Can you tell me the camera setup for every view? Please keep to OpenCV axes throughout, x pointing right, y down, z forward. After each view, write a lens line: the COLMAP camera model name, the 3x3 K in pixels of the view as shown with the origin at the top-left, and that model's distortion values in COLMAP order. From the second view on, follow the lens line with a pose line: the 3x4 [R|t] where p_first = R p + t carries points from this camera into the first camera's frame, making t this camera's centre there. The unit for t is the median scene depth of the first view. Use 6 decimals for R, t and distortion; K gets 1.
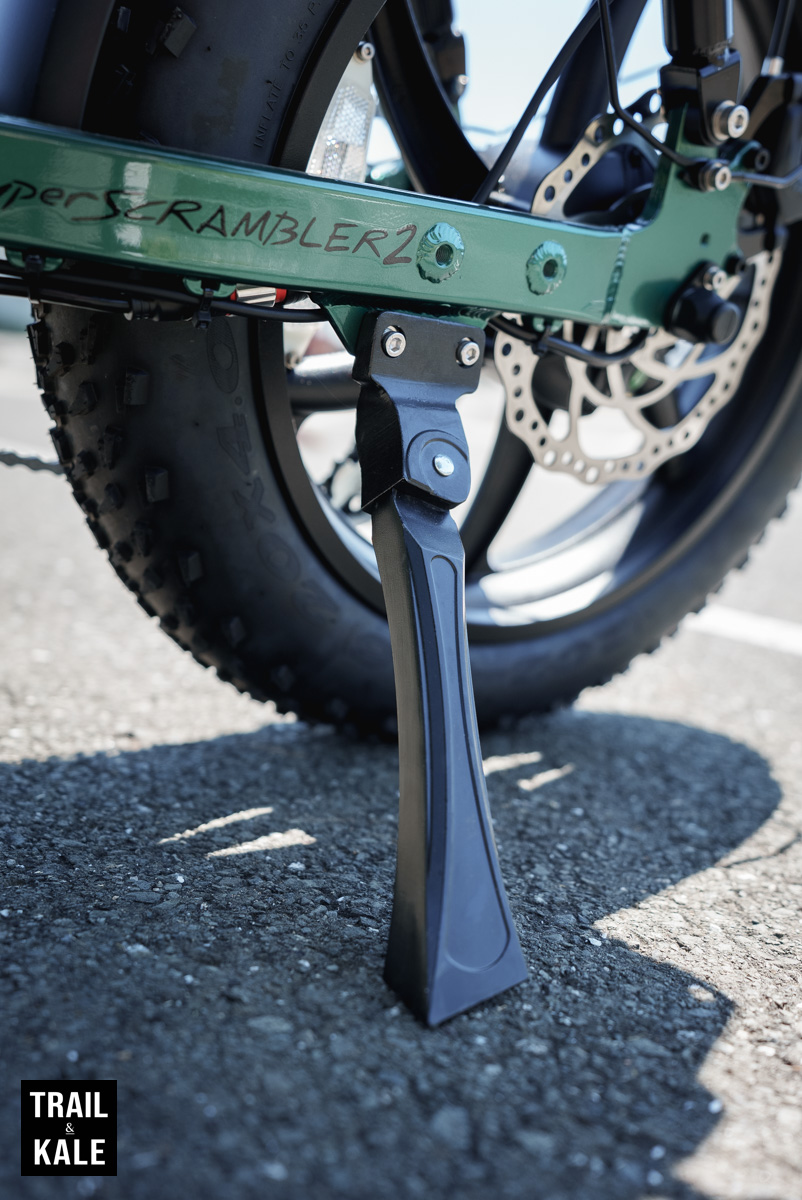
lens RADIAL K [[1125.5, 0, 401.0], [0, 1125.5, 600.0], [0, 0, 1]] dist [0.002943, 0.007814]
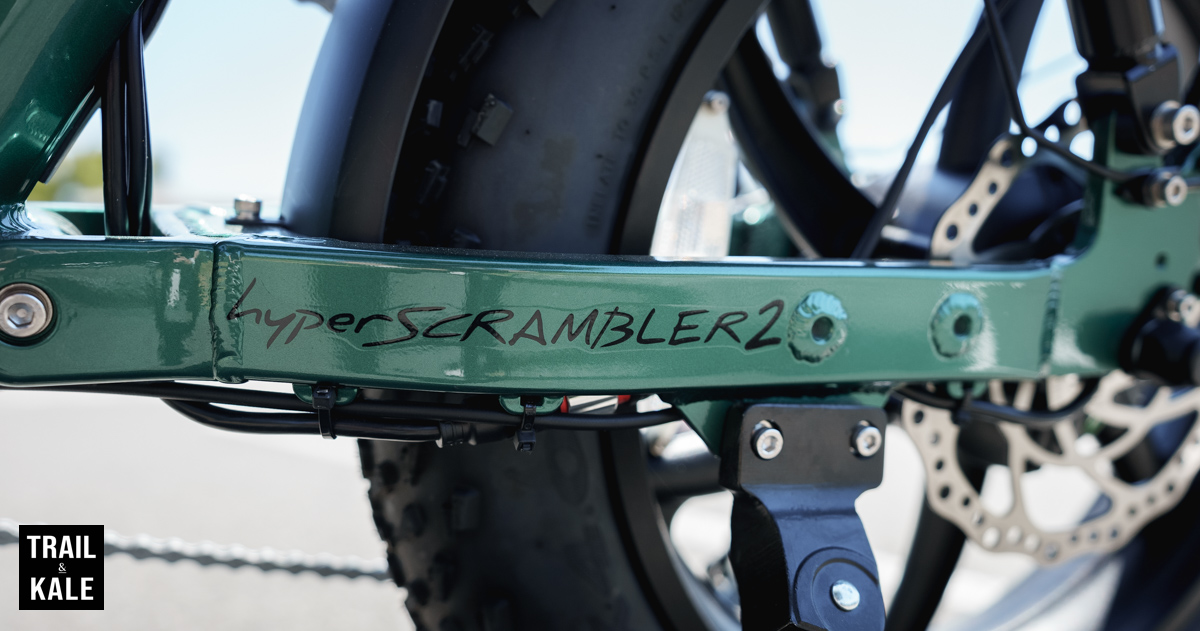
lens RADIAL K [[1097.8, 0, 600.0], [0, 1097.8, 315.5], [0, 0, 1]] dist [0.016719, -0.007952]
pose [[0.975071, -0.084975, -0.204977, 0.043538], [0.035646, 0.971755, -0.233285, -0.132167], [0.219011, 0.220163, 0.950559, 0.203876]]
